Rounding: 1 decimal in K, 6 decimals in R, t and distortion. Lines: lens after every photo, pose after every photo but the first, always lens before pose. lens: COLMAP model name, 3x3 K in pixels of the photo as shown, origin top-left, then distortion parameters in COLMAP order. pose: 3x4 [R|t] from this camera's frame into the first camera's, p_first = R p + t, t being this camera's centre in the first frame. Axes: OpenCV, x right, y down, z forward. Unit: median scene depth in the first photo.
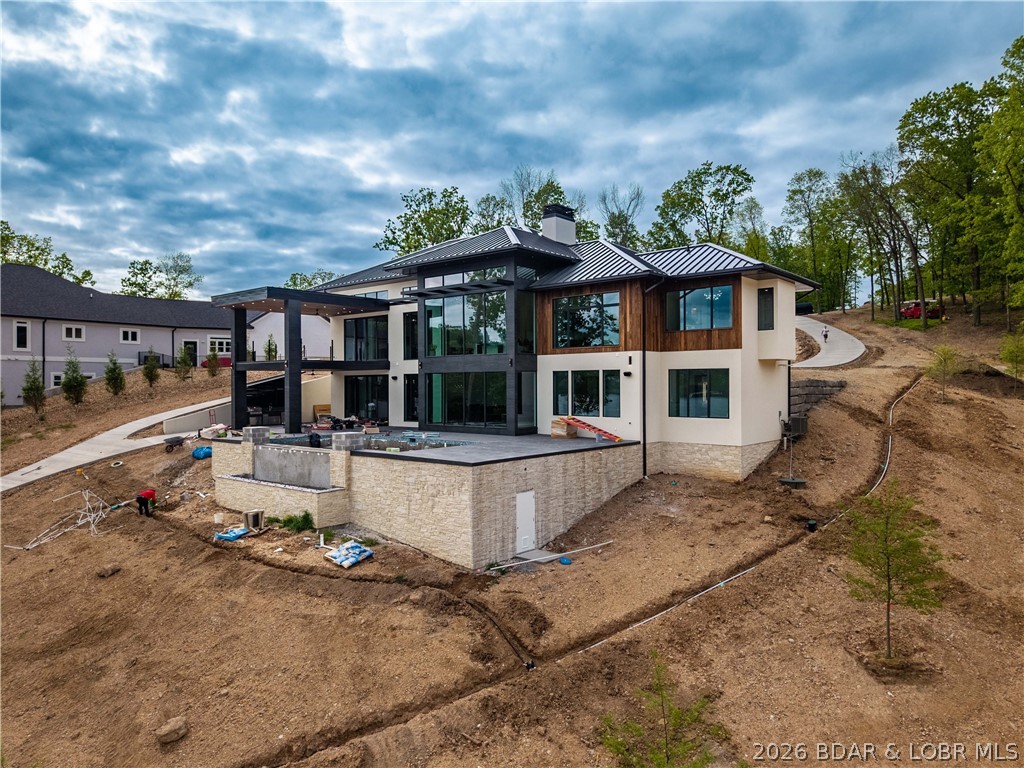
lens RADIAL K [[655.2, 0, 509.4], [0, 655.2, 377.8], [0, 0, 1]] dist [0.005309, 0.002298]
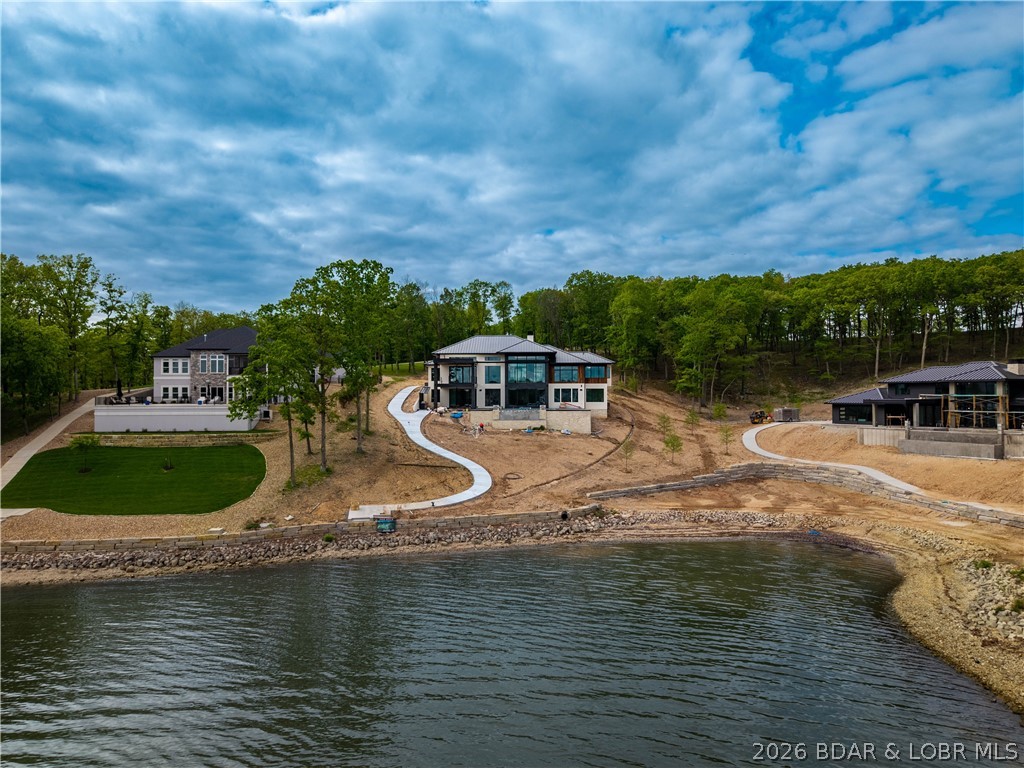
lens RADIAL K [[655.2, 0, 514.3], [0, 655.2, 388.0], [0, 0, 1]] dist [0.005309, 0.002298]
pose [[0.790174, 0.013782, 0.612728, -2.021172], [-0.008151, 0.999895, -0.011980, 0.025406], [-0.612829, 0.004472, 0.790203, -1.398470]]
